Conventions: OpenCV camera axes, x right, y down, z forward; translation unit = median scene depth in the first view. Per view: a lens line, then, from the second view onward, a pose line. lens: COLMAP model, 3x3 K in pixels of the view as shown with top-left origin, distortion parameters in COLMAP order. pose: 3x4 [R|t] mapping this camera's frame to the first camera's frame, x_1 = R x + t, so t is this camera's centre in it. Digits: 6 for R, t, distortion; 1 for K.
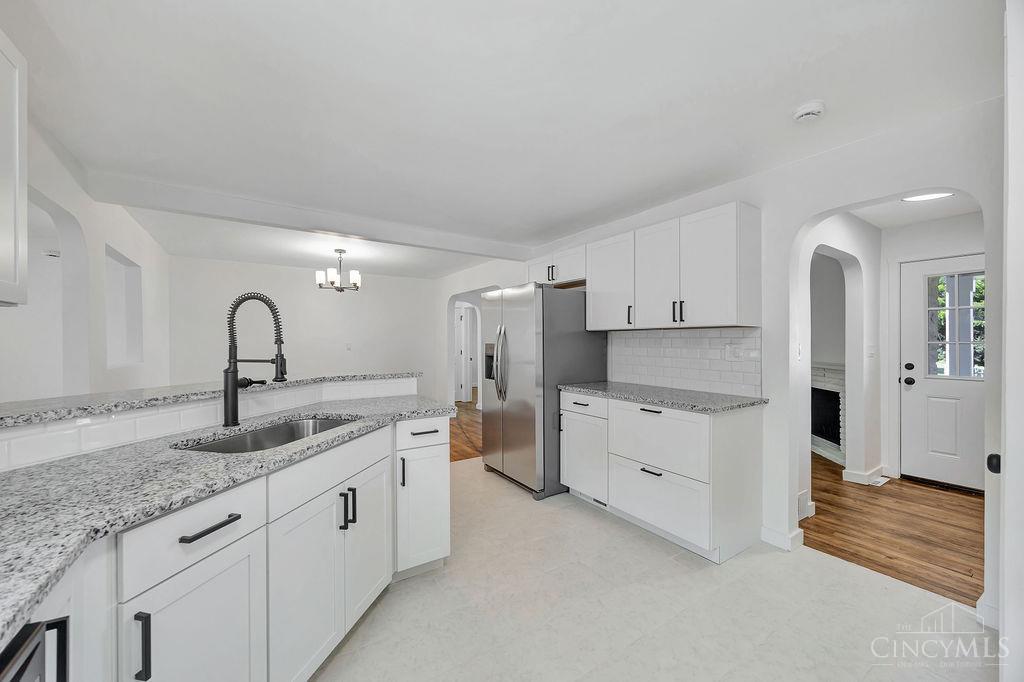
lens RADIAL K [[390.4, 0, 516.4], [0, 390.4, 341.4], [0, 0, 1]] dist [-0.000604, -0.000001]
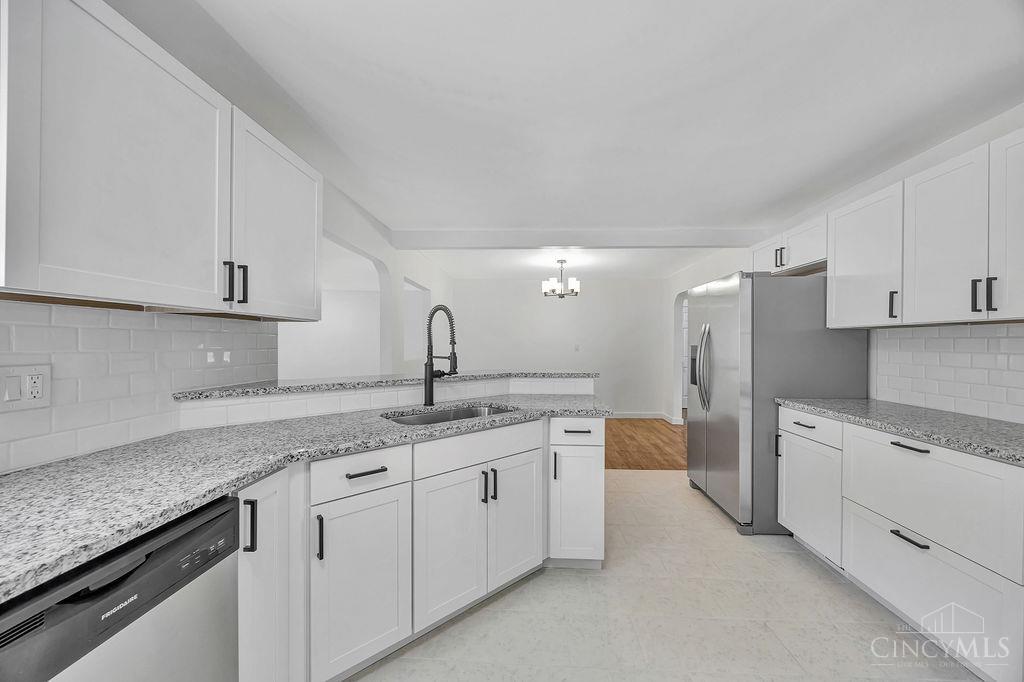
lens RADIAL K [[386.8, 0, 515.8], [0, 386.8, 343.4], [0, 0, 1]] dist [-0.001213, 0.000043]
pose [[0.805844, 0.002178, -0.592123, 0.184908], [-0.001346, 0.999997, 0.001846, 0.000174], [0.592126, -0.000690, 0.805845, 0.067407]]
